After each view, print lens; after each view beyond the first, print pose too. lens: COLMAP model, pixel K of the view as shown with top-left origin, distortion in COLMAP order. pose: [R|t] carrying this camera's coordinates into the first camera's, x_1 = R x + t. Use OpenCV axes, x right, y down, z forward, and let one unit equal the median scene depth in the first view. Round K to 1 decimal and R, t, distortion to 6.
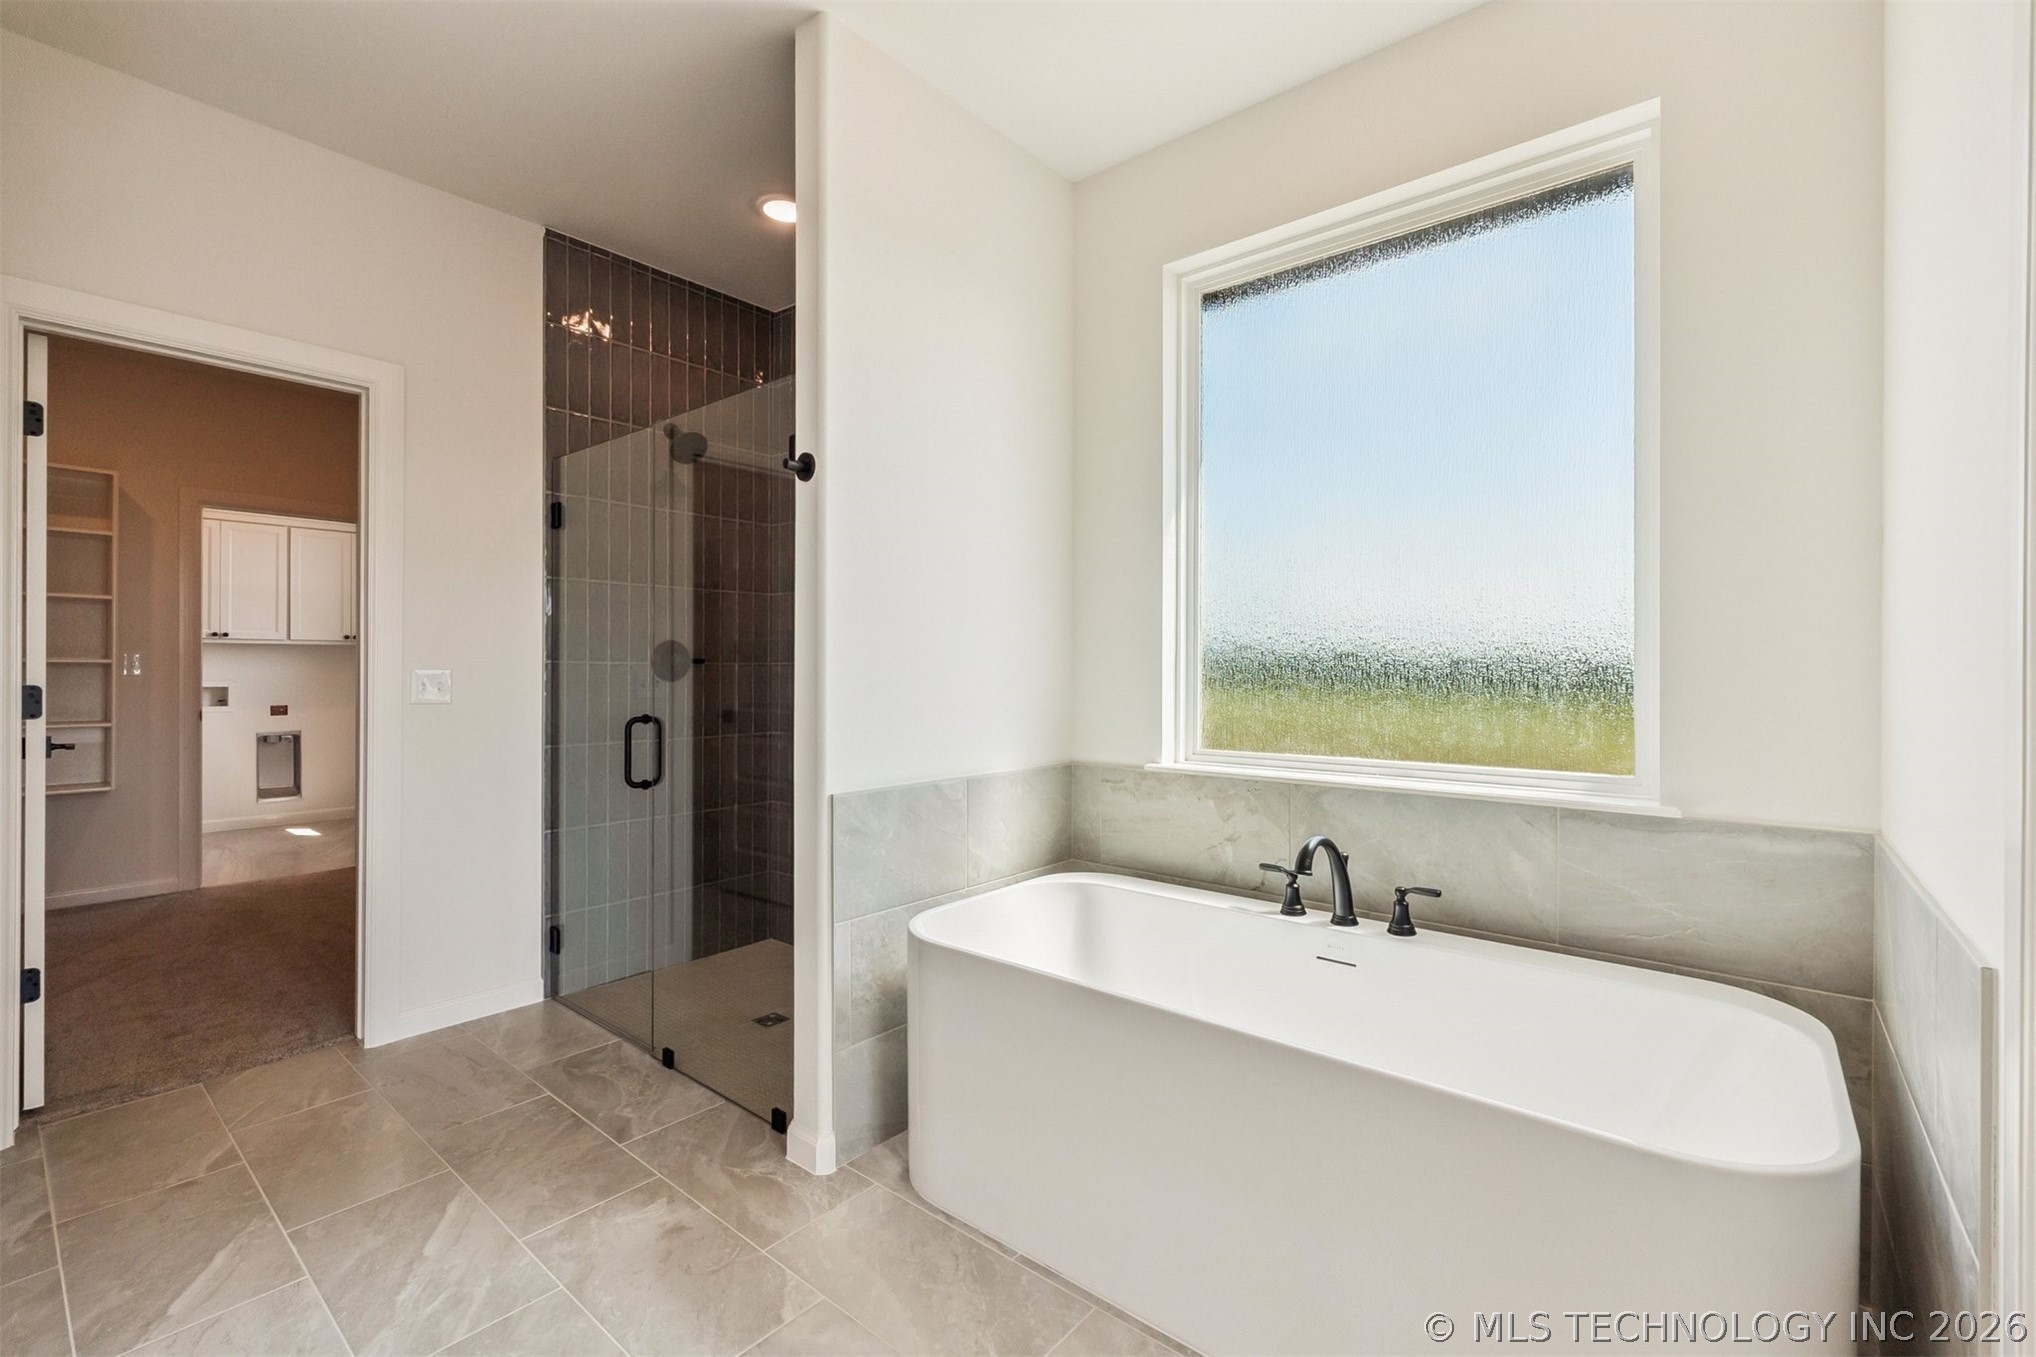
lens RADIAL K [[879.1, 0, 1016.0], [0, 879.1, 670.4], [0, 0, 1]] dist [-0.000655, -0.000191]
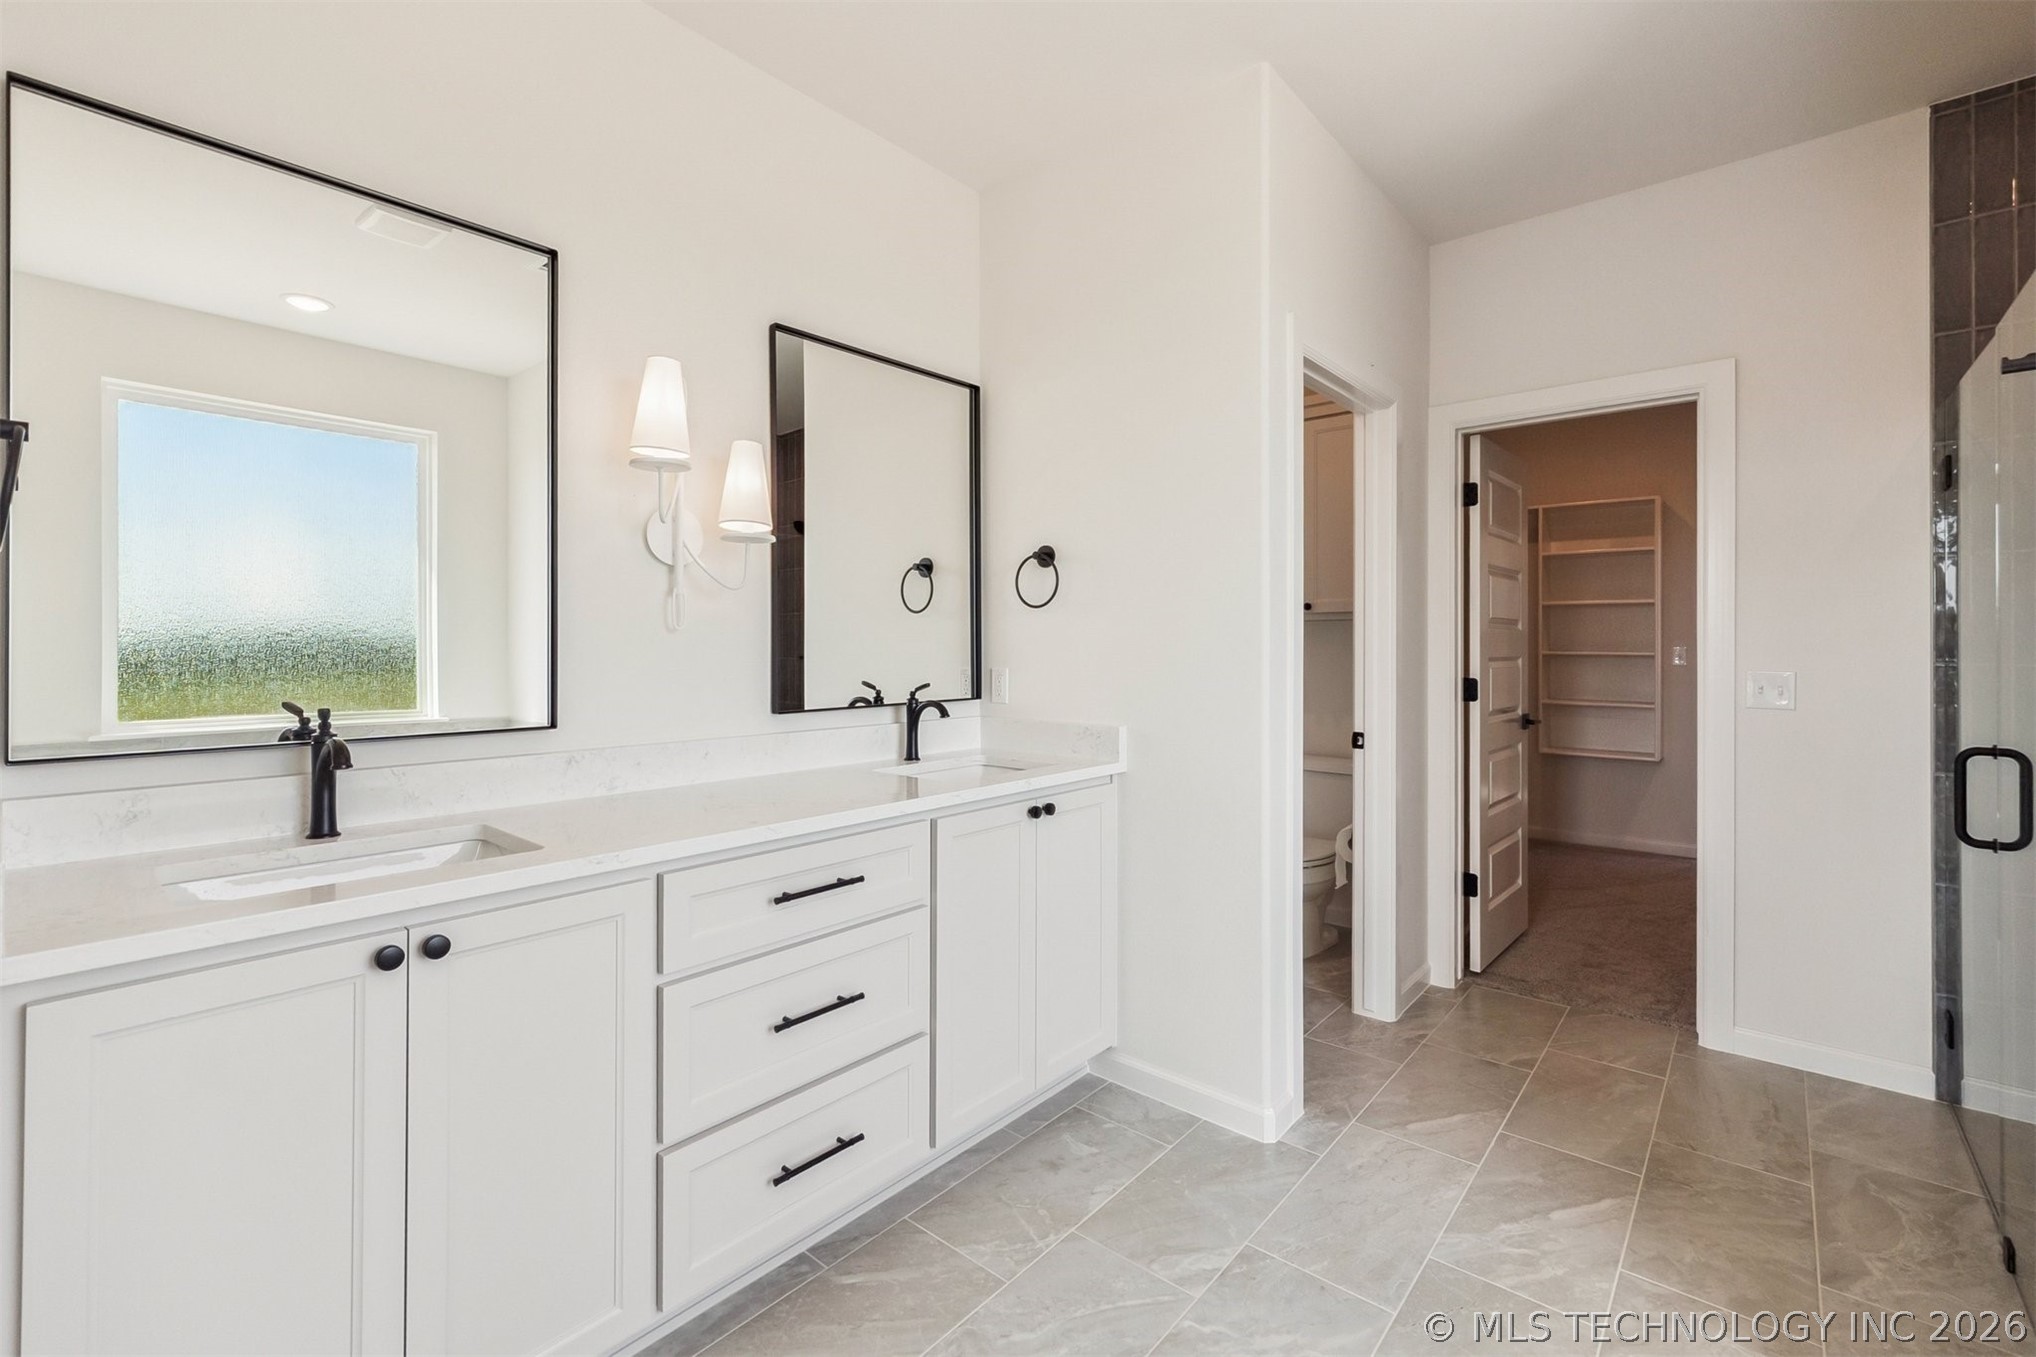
lens RADIAL K [[867.9, 0, 1020.6], [0, 867.9, 648.7], [0, 0, 1]] dist [-0.000279, -0.000217]
pose [[-0.013120, -0.001791, -0.999912, 0.323362], [0.000662, 0.999998, -0.001799, -0.030187], [0.999914, -0.000686, -0.013119, 0.276573]]
